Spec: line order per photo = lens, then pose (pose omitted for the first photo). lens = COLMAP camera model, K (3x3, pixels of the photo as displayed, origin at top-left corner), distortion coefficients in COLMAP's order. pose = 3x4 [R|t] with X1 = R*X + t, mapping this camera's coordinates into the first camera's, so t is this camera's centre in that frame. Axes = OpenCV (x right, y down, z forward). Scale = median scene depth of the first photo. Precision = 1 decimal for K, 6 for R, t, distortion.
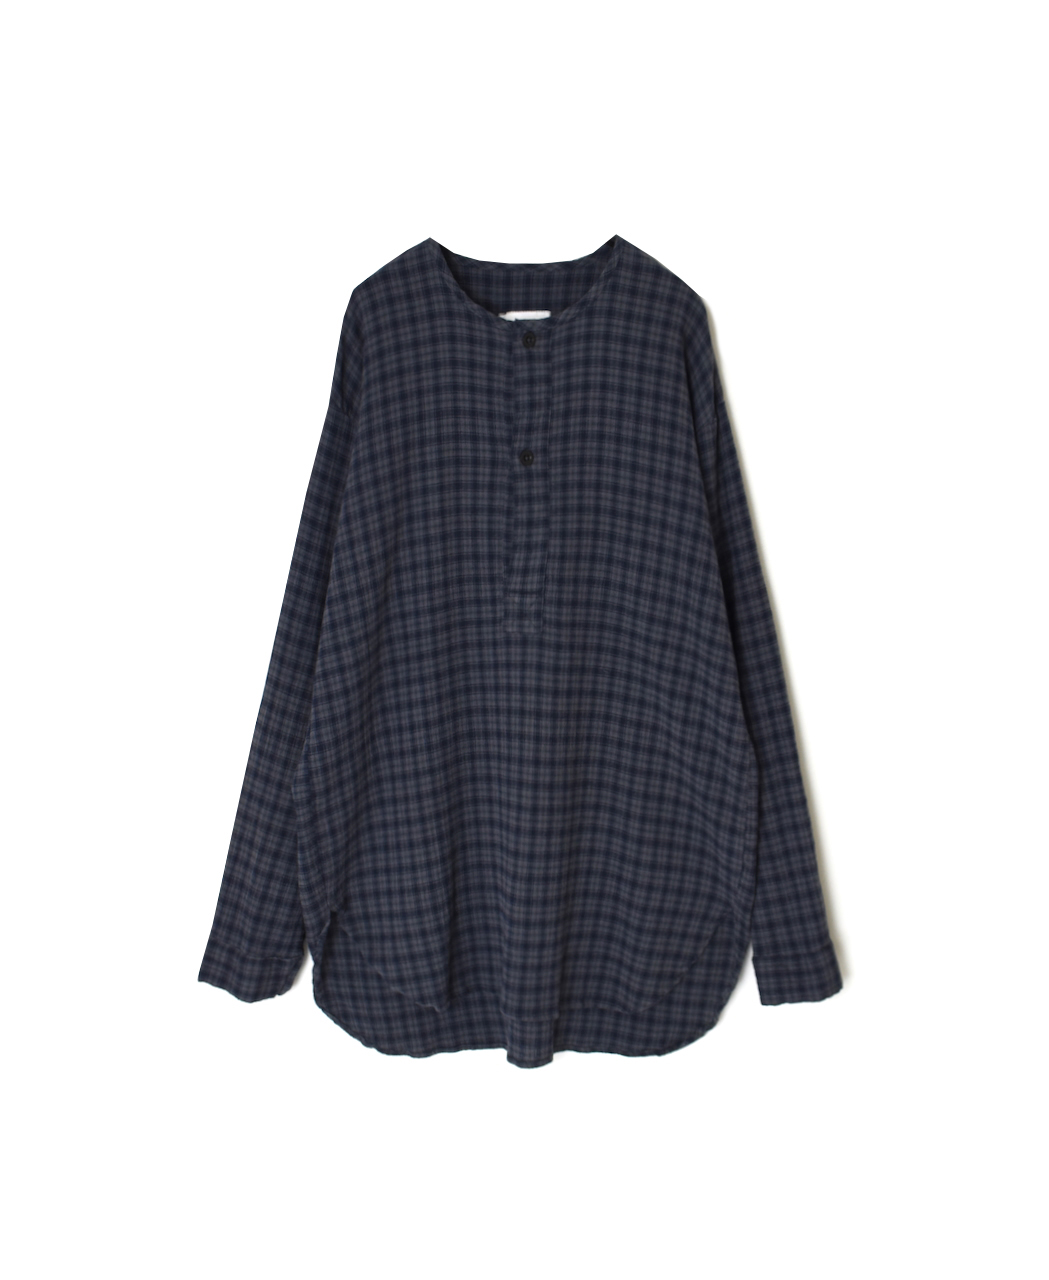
lens RADIAL K [[1285.4, 0, 524.5], [0, 1285.4, 640.0], [0, 0, 1]] dist [-0.000743, 0.003921]
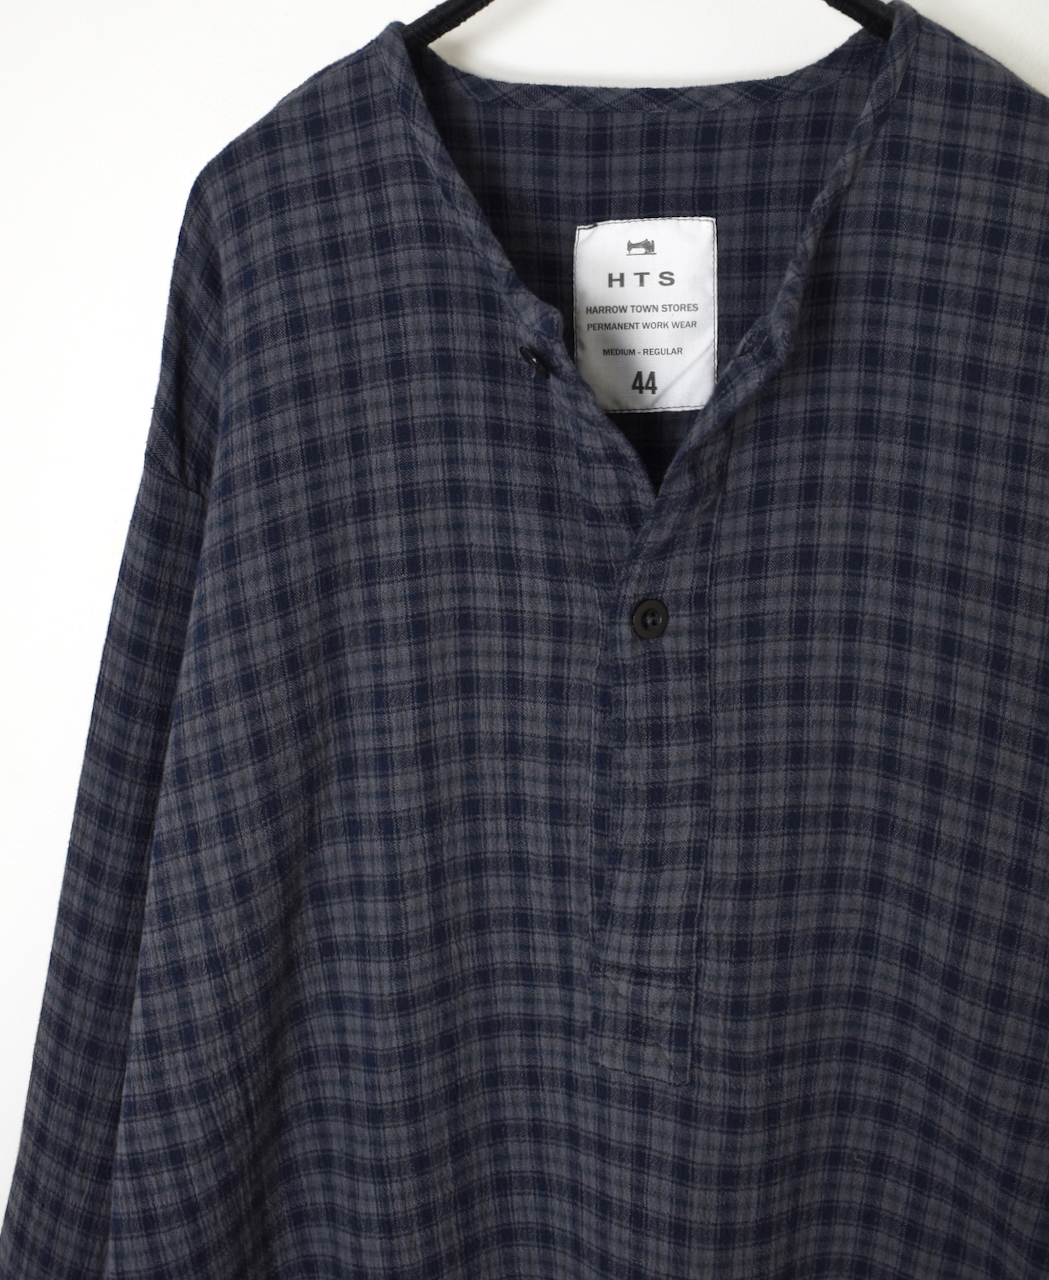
lens RADIAL K [[1717.3, 0, 524.5], [0, 1717.3, 640.0], [0, 0, 1]] dist [-0.126655, 0.006511]
pose [[0.992905, 0.004003, -0.118840, 0.024199], [-0.004858, 0.999964, -0.006905, -0.130238], [0.118808, 0.007434, 0.992889, 0.508152]]
